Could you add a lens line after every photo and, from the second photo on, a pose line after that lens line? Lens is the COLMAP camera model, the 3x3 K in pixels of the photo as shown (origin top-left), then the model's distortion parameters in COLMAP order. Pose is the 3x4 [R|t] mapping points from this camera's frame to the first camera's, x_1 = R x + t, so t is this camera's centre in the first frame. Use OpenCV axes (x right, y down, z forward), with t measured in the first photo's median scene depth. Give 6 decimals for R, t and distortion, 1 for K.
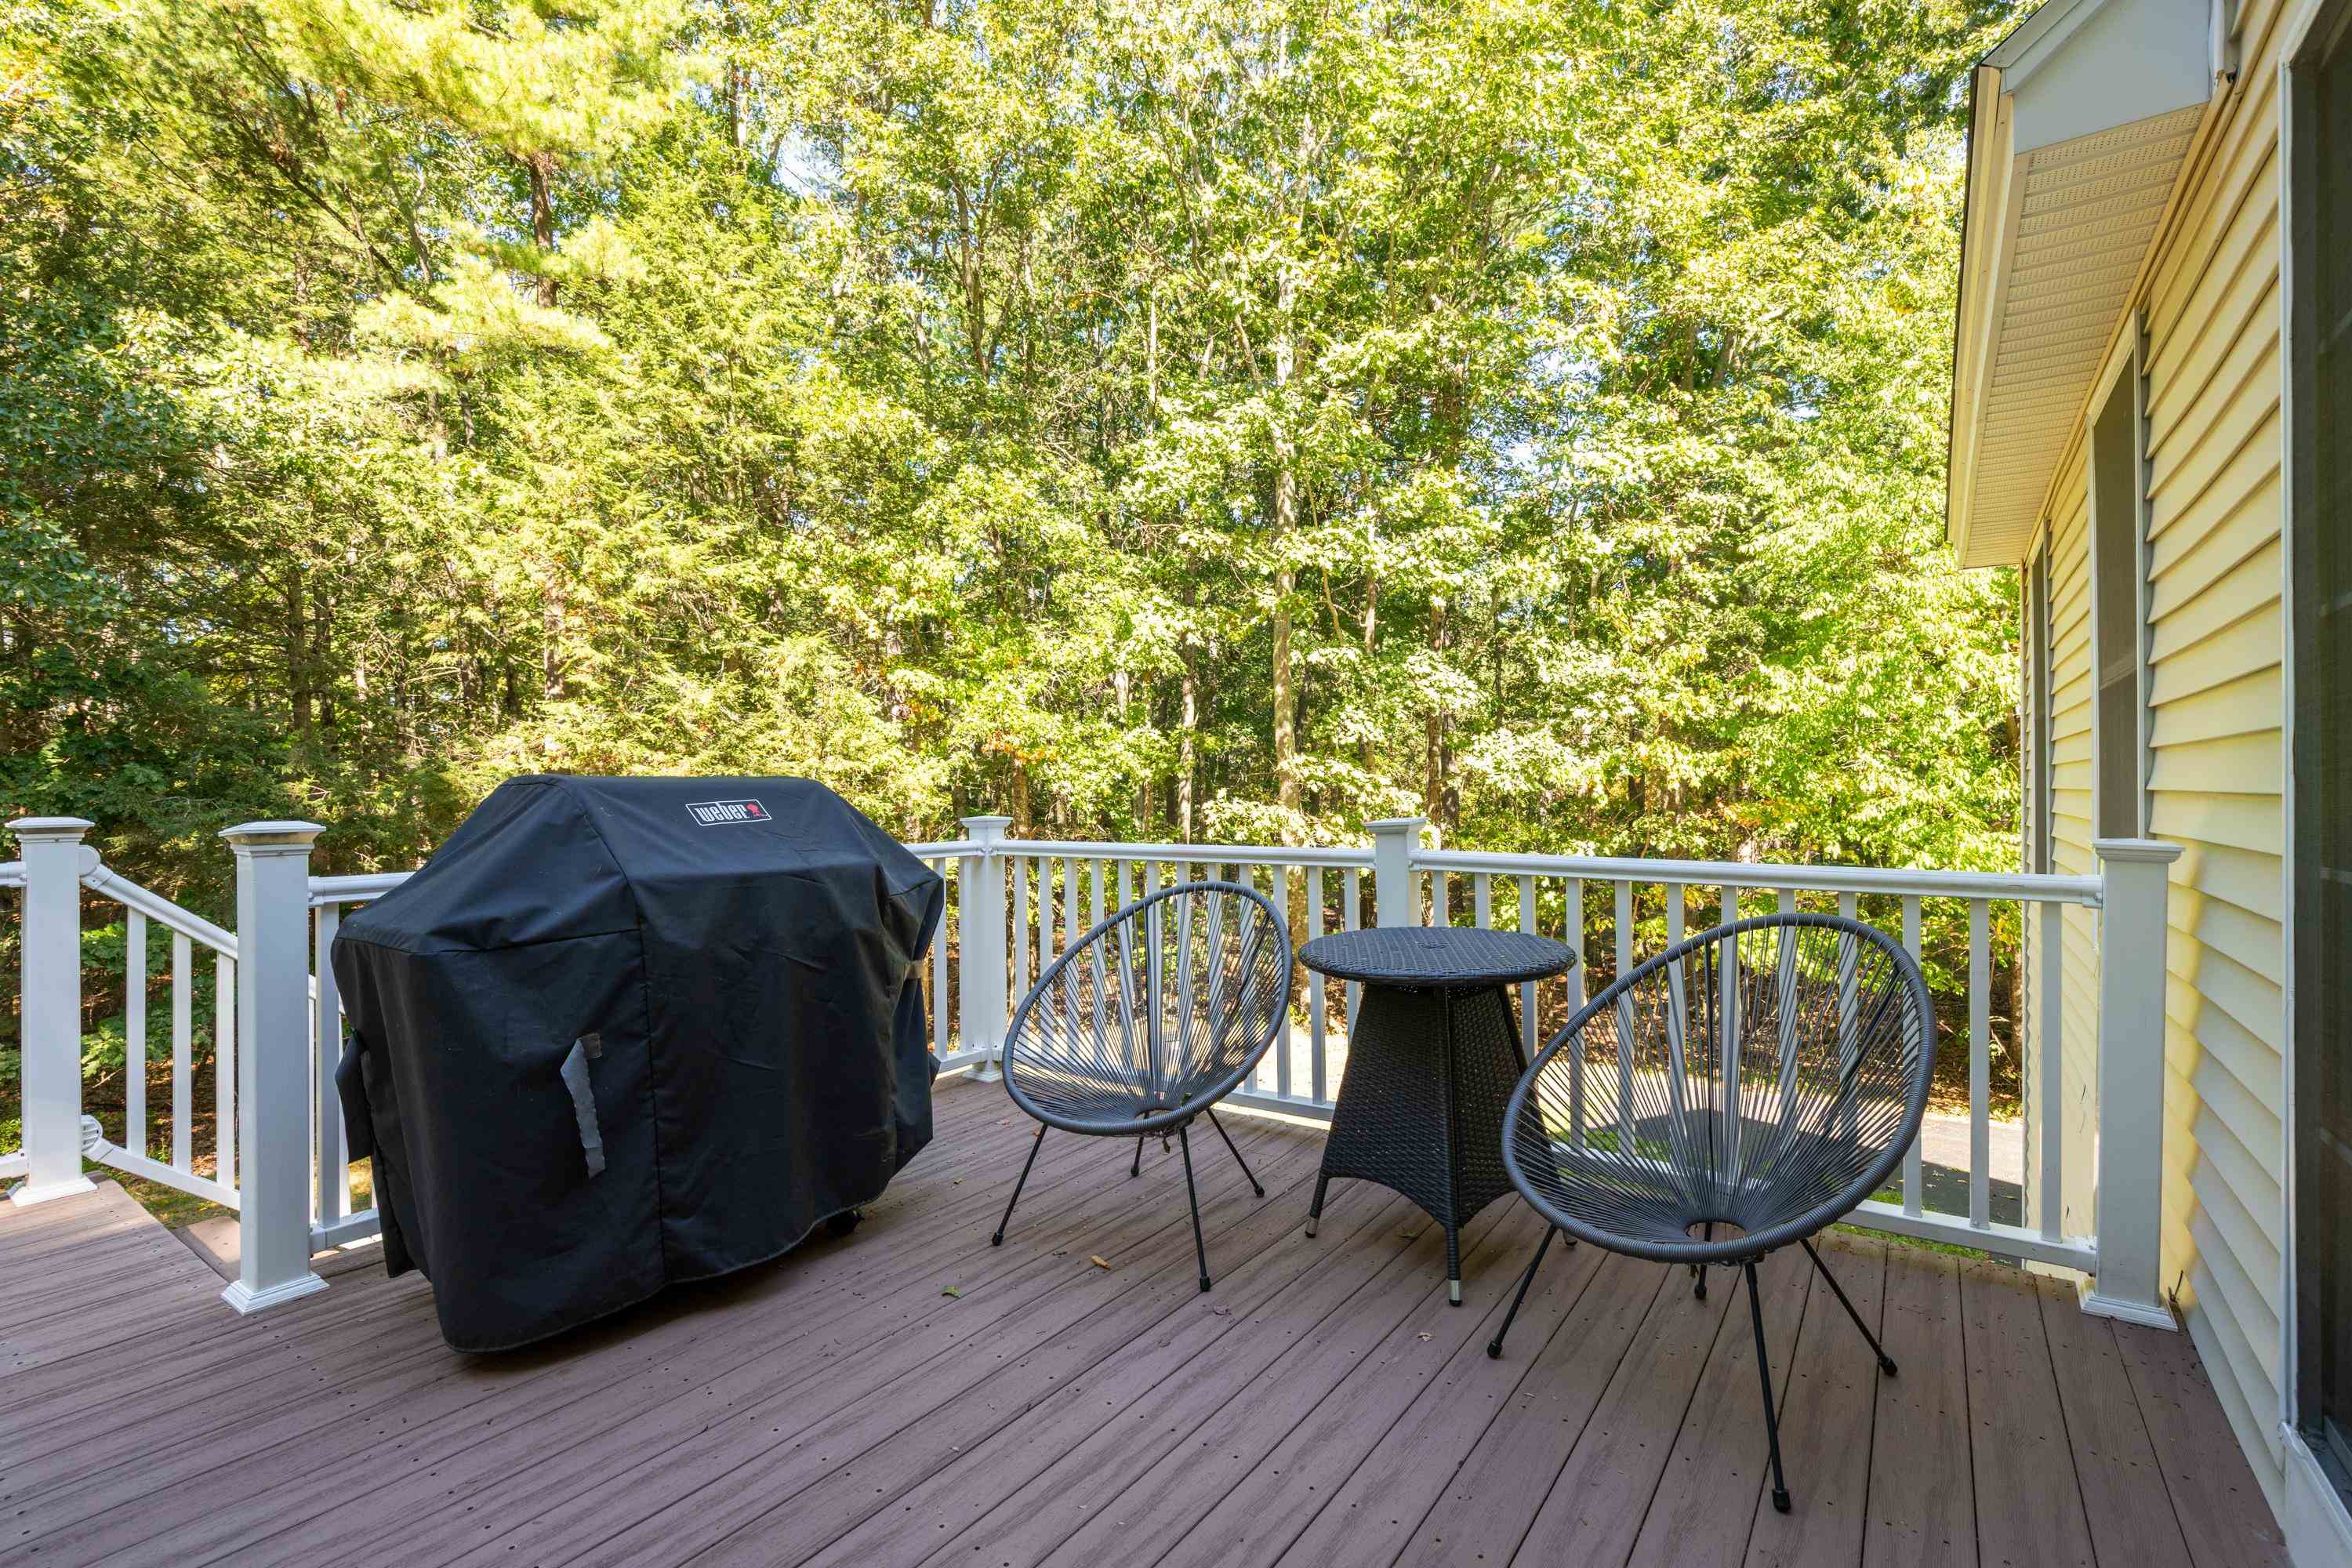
lens RADIAL K [[1052.7, 0, 1176.0], [0, 1052.7, 784.0], [0, 0, 1]] dist [-0.000578, -0.000042]
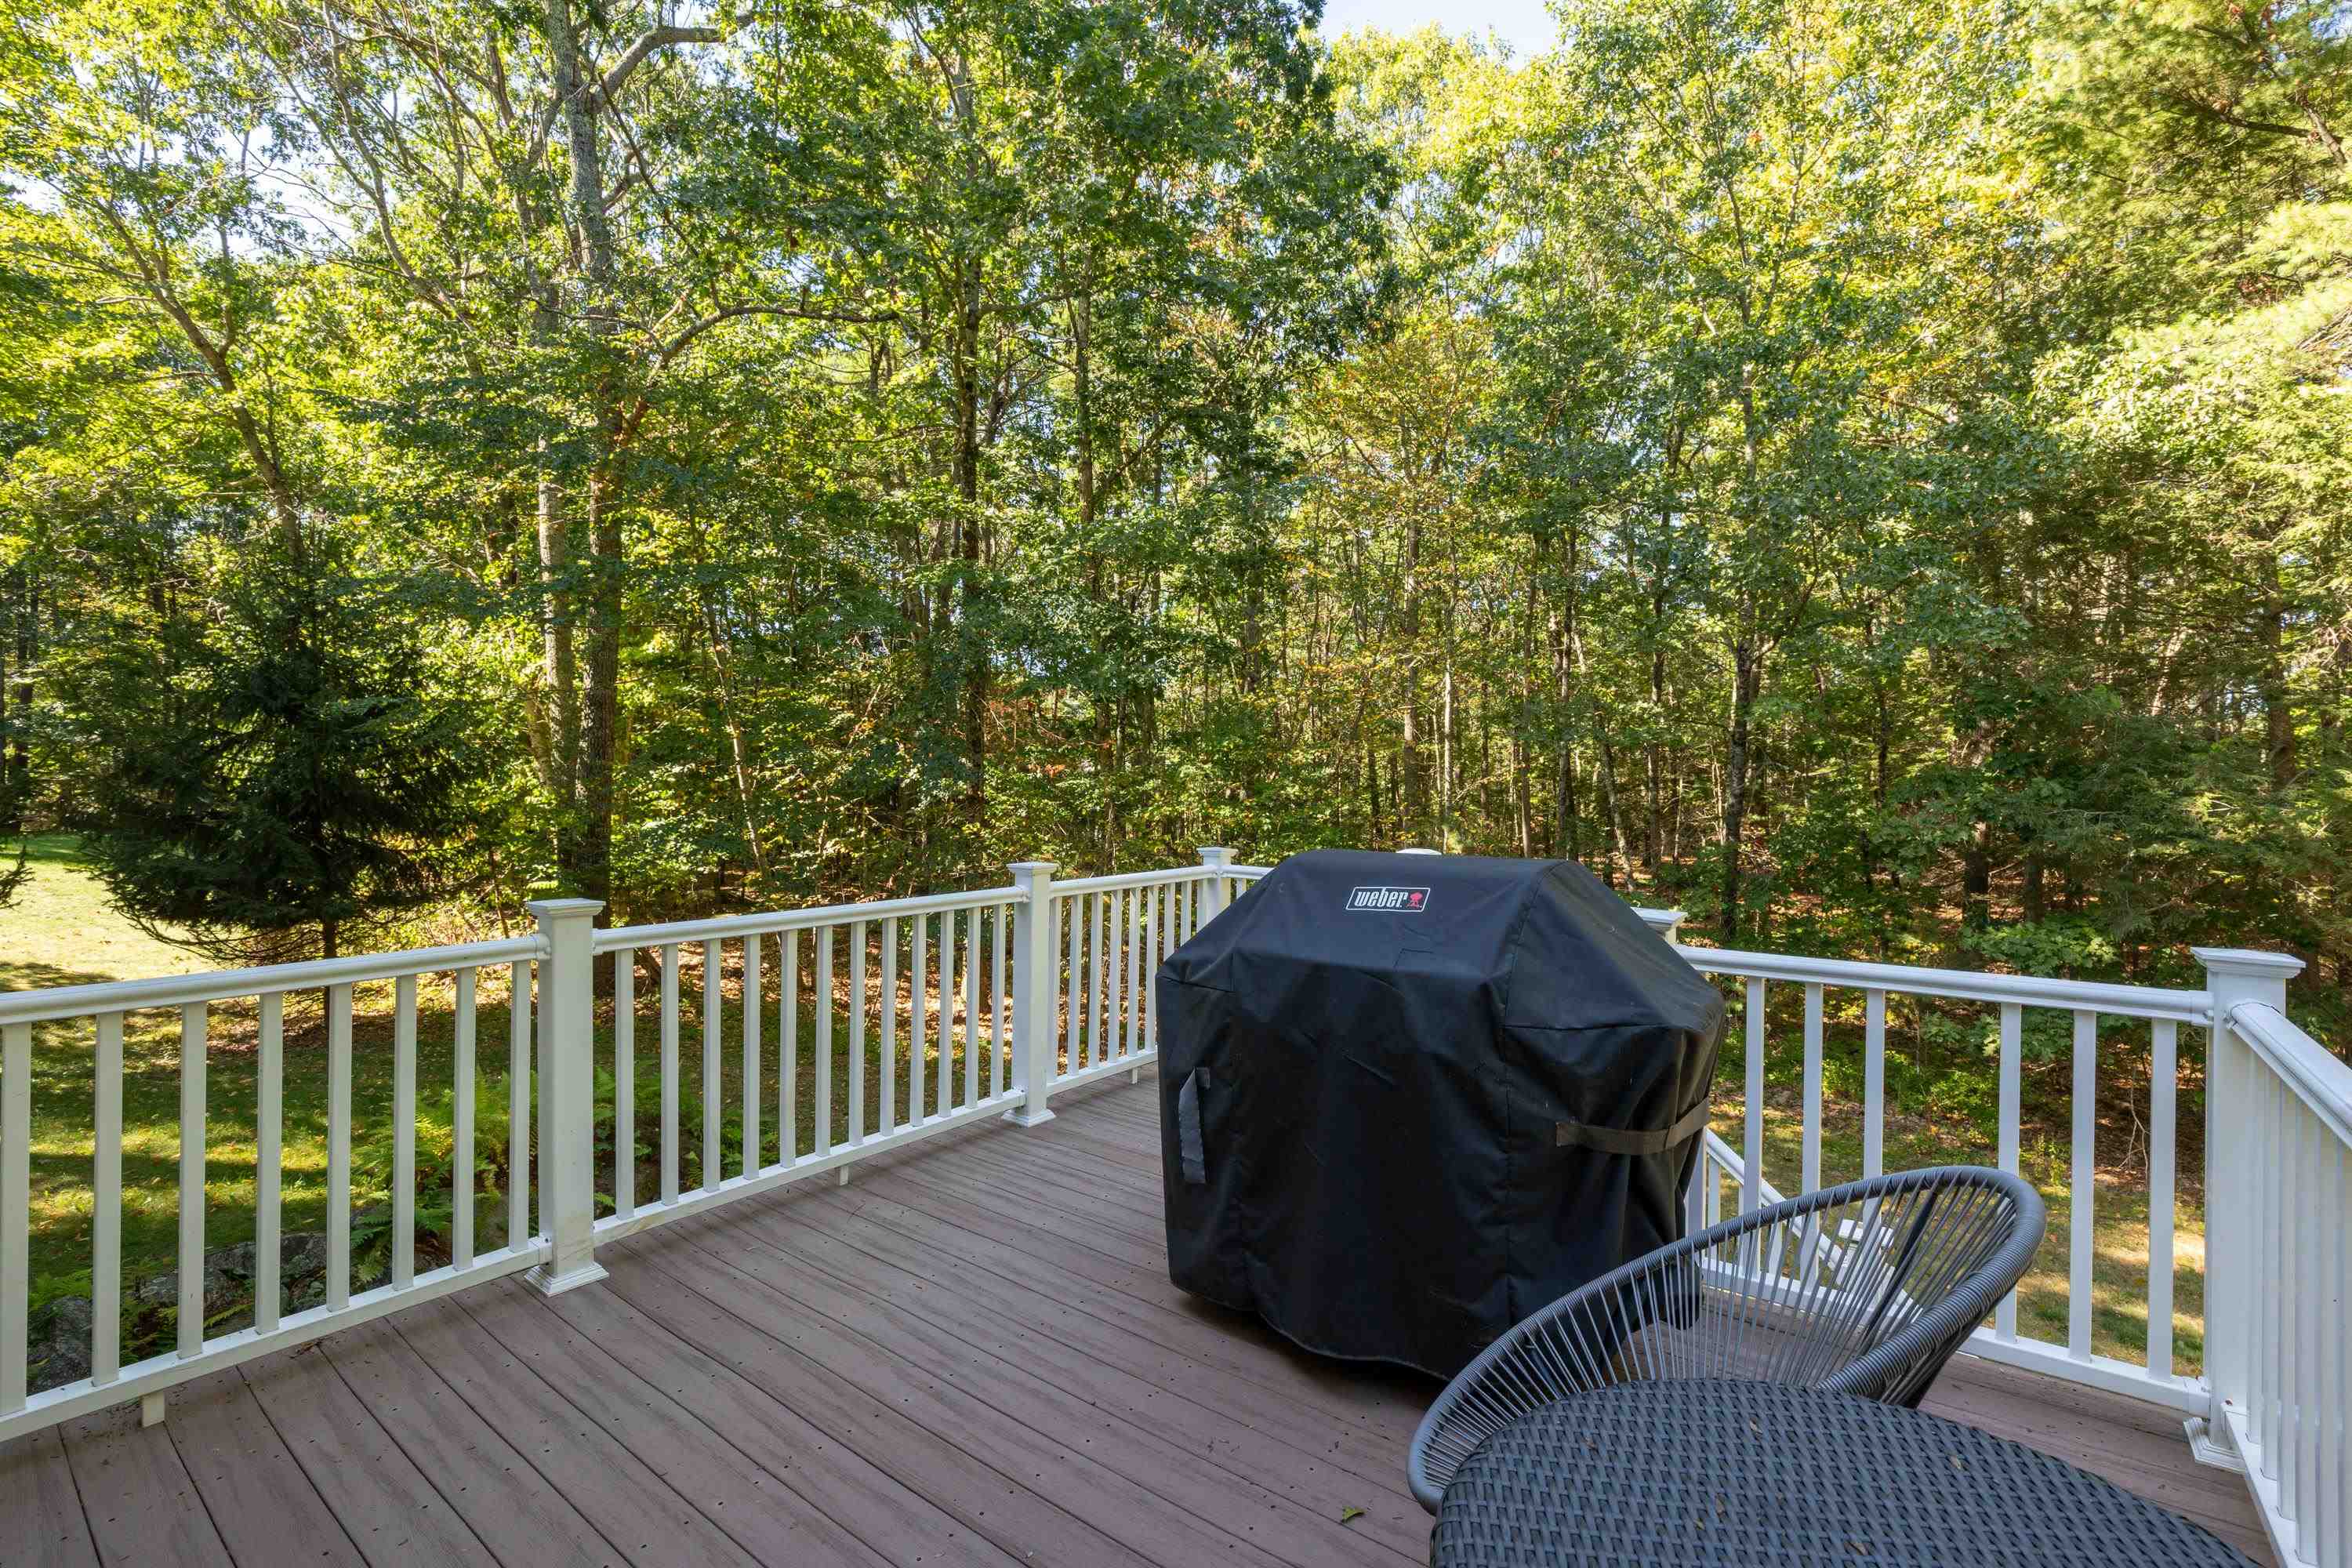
lens RADIAL K [[1052.7, 0, 1176.0], [0, 1052.7, 784.0], [0, 0, 1]] dist [-0.000578, -0.000042]
pose [[-0.044652, -0.002983, -0.998998, 0.769182], [0.005176, 0.999981, -0.003217, -0.105994], [0.998989, -0.005315, -0.044635, 1.139135]]
